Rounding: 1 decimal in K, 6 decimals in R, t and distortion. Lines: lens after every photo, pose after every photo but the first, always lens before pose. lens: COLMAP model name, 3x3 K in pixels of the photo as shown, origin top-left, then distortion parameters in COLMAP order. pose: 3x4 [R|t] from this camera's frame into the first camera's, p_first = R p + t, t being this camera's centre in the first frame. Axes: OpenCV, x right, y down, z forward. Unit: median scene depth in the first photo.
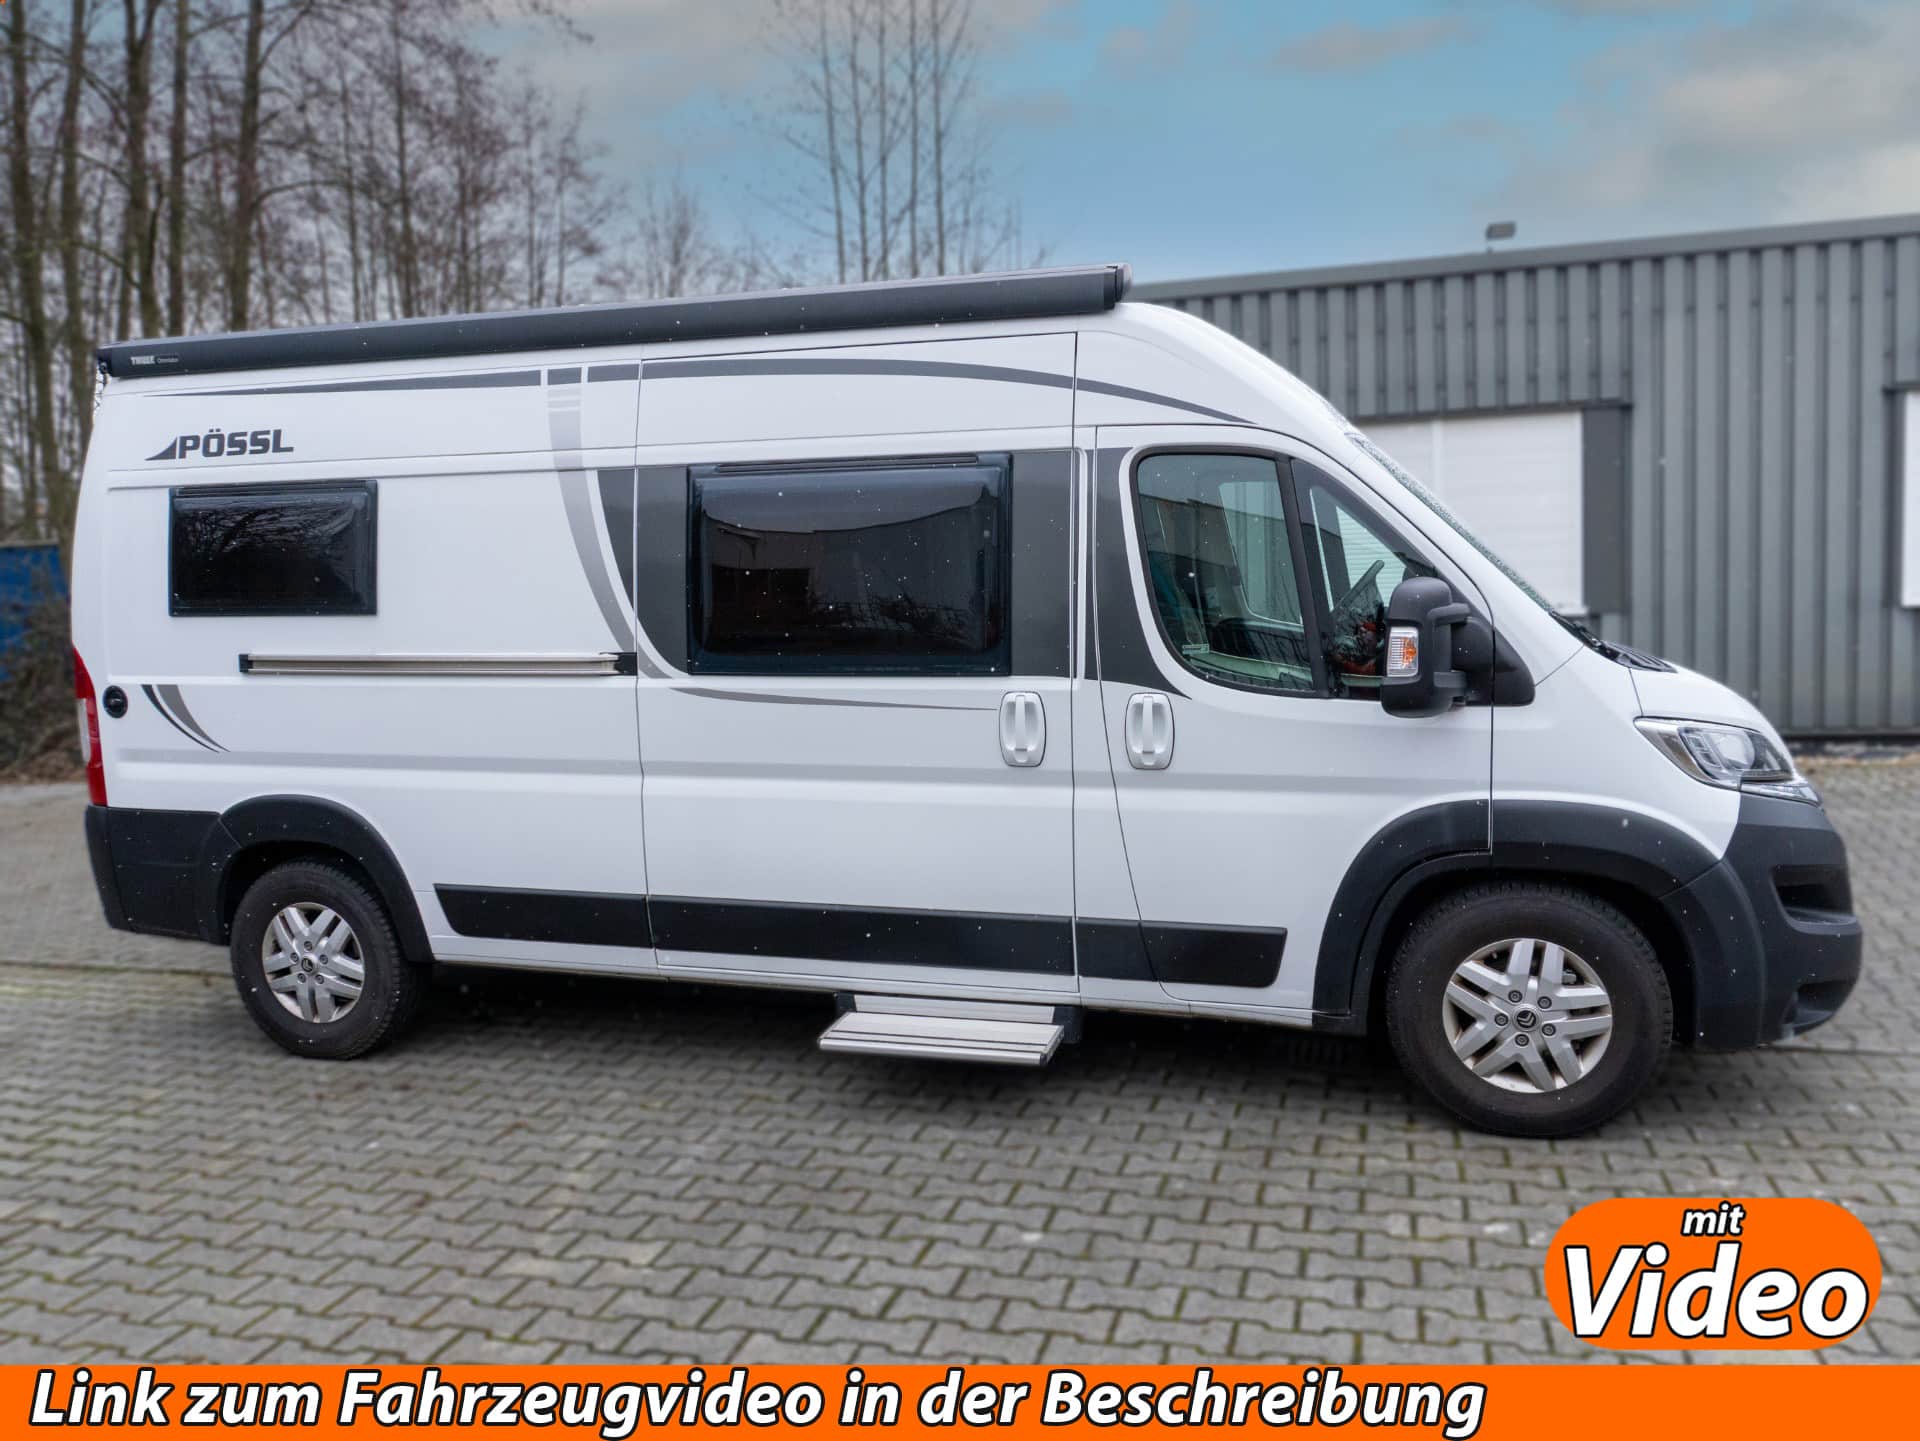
lens RADIAL K [[1450.0, 0, 960.0], [0, 1450.0, 720.5], [0, 0, 1]] dist [-0.016020, -0.001360]
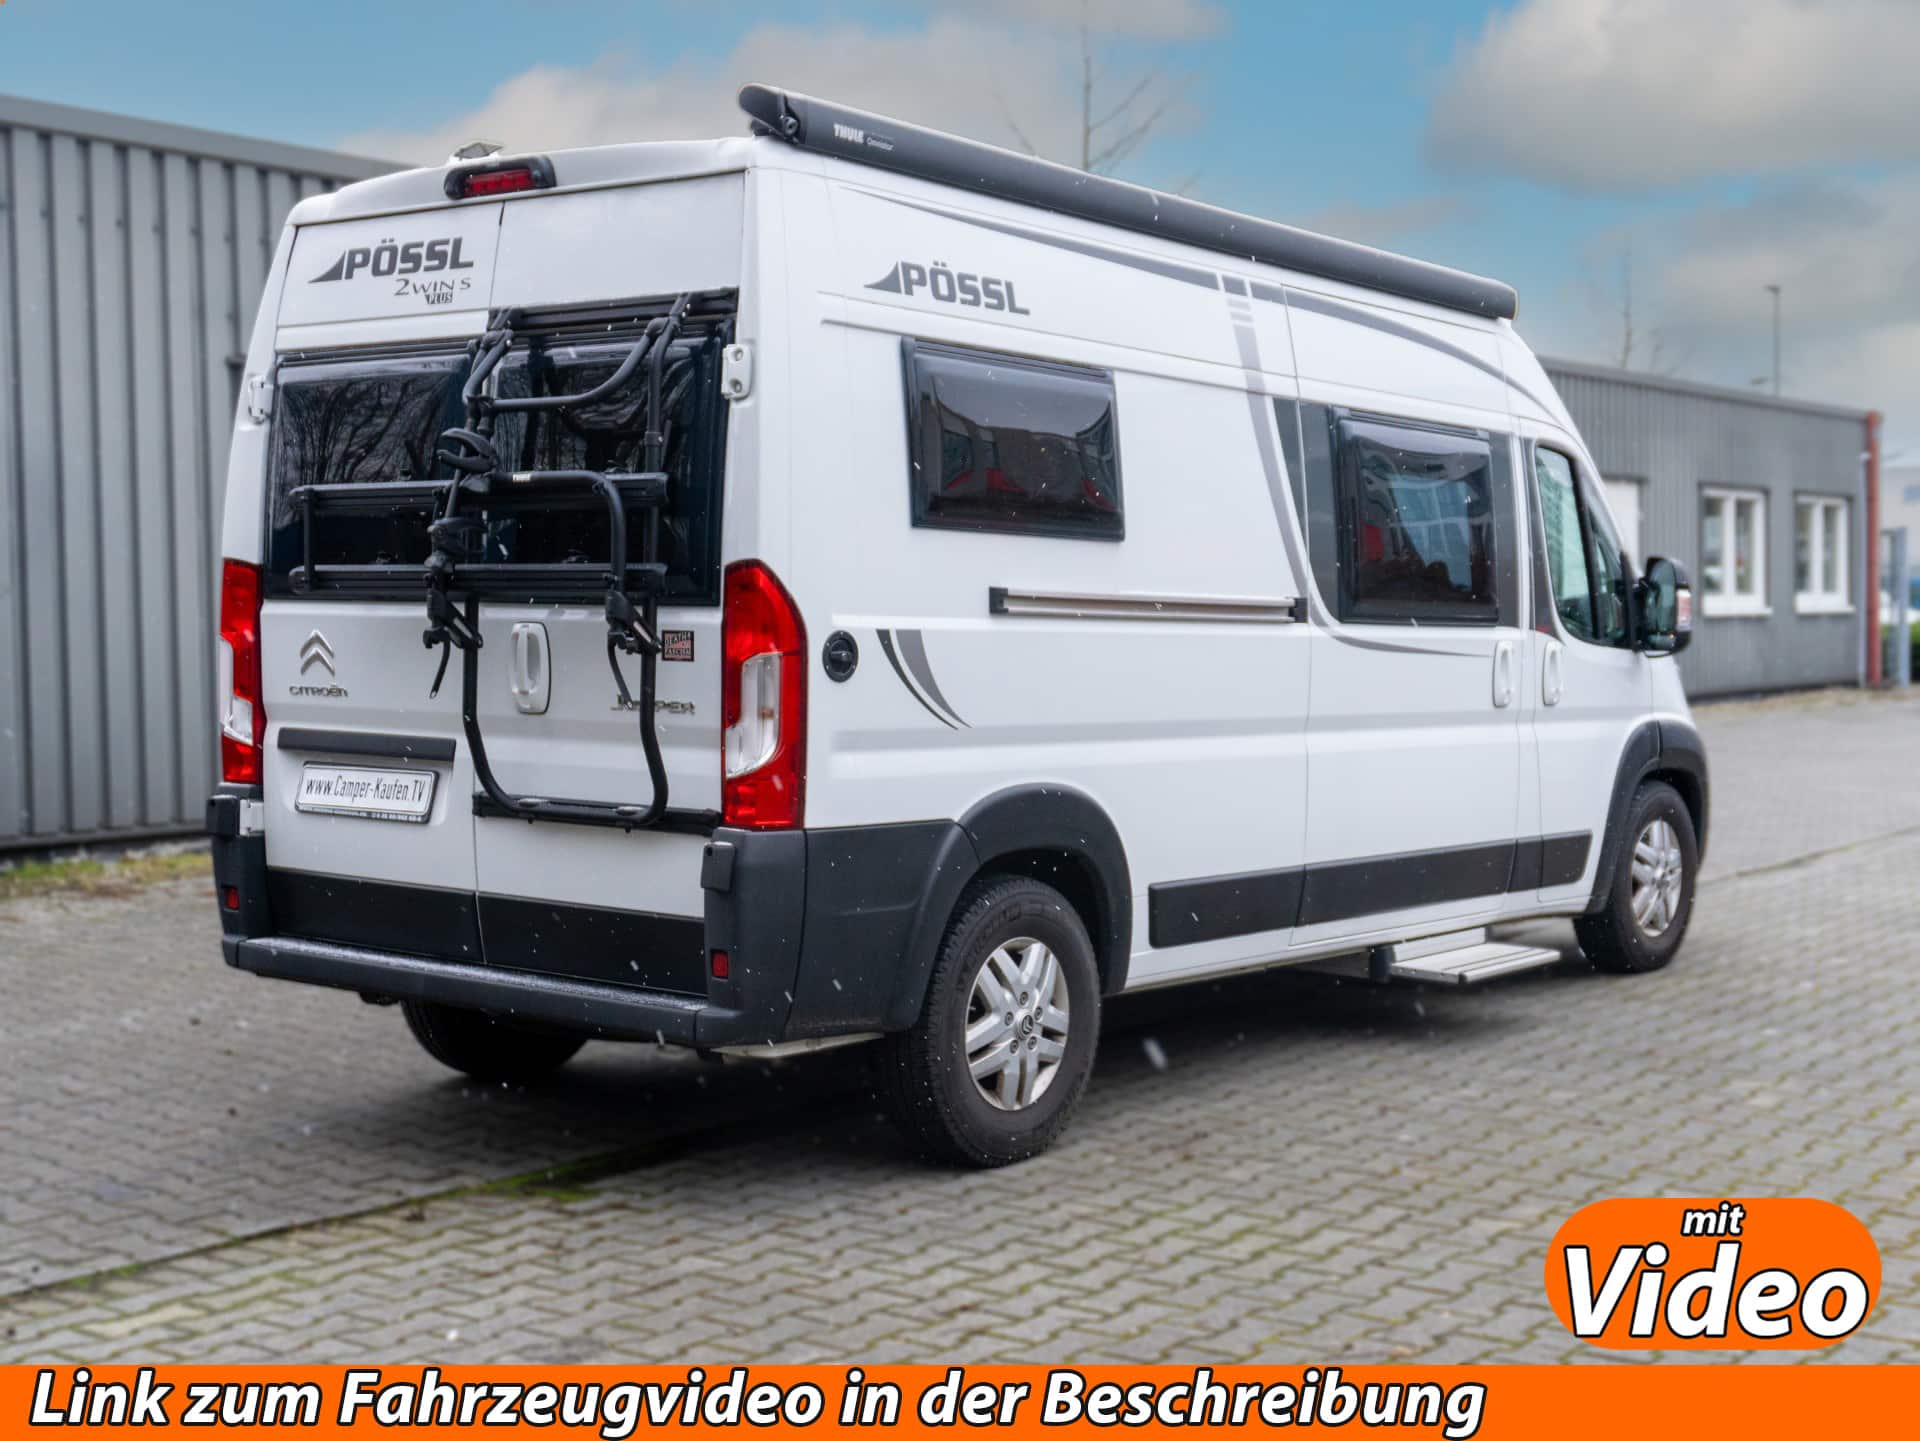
lens RADIAL K [[2486.6, 0, 960.0], [0, 2486.6, 720.5], [0, 0, 1]] dist [0.022668, 0.014277]
pose [[0.370012, -0.009103, 0.928982, -1.776671], [0.075392, 0.996948, -0.020260, 0.046179], [-0.925963, 0.077535, 0.369569, 0.620277]]
